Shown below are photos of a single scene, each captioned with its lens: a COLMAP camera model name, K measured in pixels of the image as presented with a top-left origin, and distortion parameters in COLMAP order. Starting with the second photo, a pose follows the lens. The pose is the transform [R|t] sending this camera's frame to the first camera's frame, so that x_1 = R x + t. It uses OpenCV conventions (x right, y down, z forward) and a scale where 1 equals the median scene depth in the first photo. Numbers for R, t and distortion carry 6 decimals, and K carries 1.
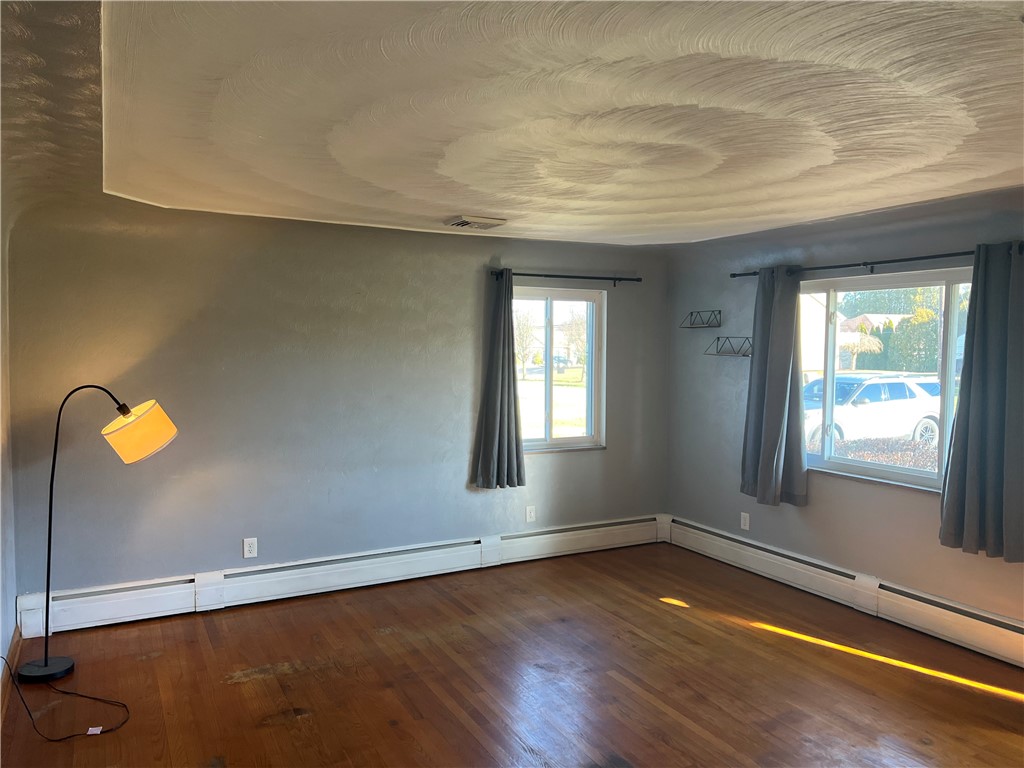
lens RADIAL K [[775.4, 0, 512.0], [0, 775.4, 384.0], [0, 0, 1]] dist [0.097794, -0.103455]
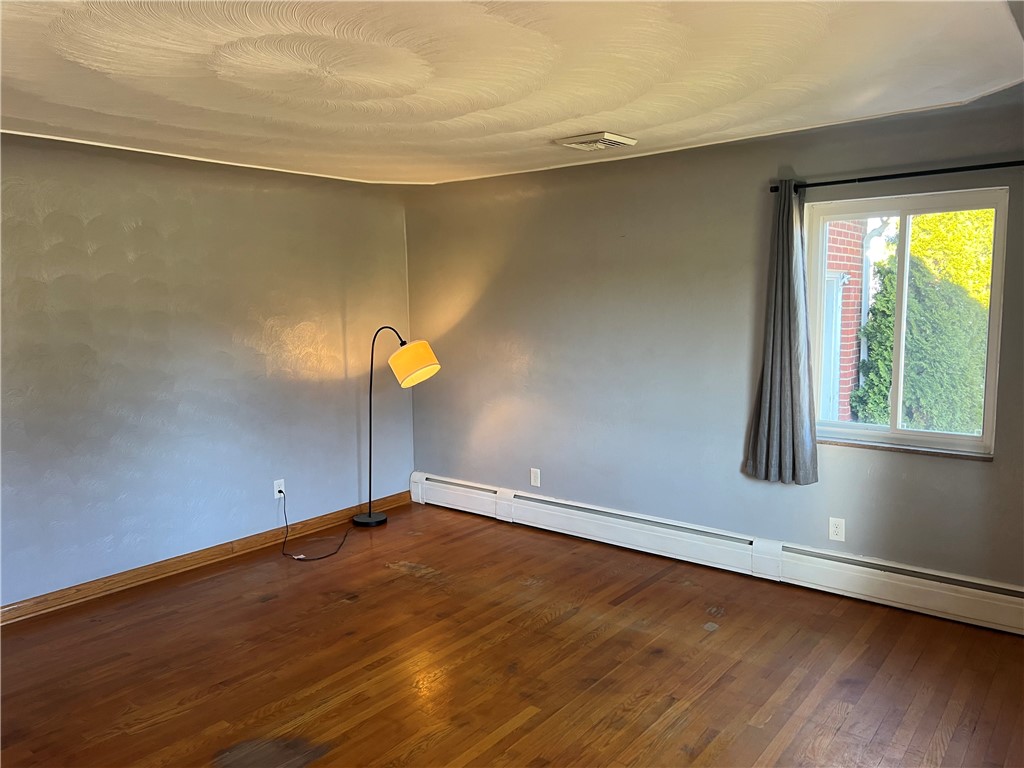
lens RADIAL K [[775.4, 0, 512.0], [0, 775.4, 384.0], [0, 0, 1]] dist [0.097794, -0.103455]
pose [[0.401795, 0.097676, -0.910506, 0.663670], [-0.032239, 0.995187, 0.092534, -0.023906], [0.915162, -0.007825, 0.403010, 0.549493]]
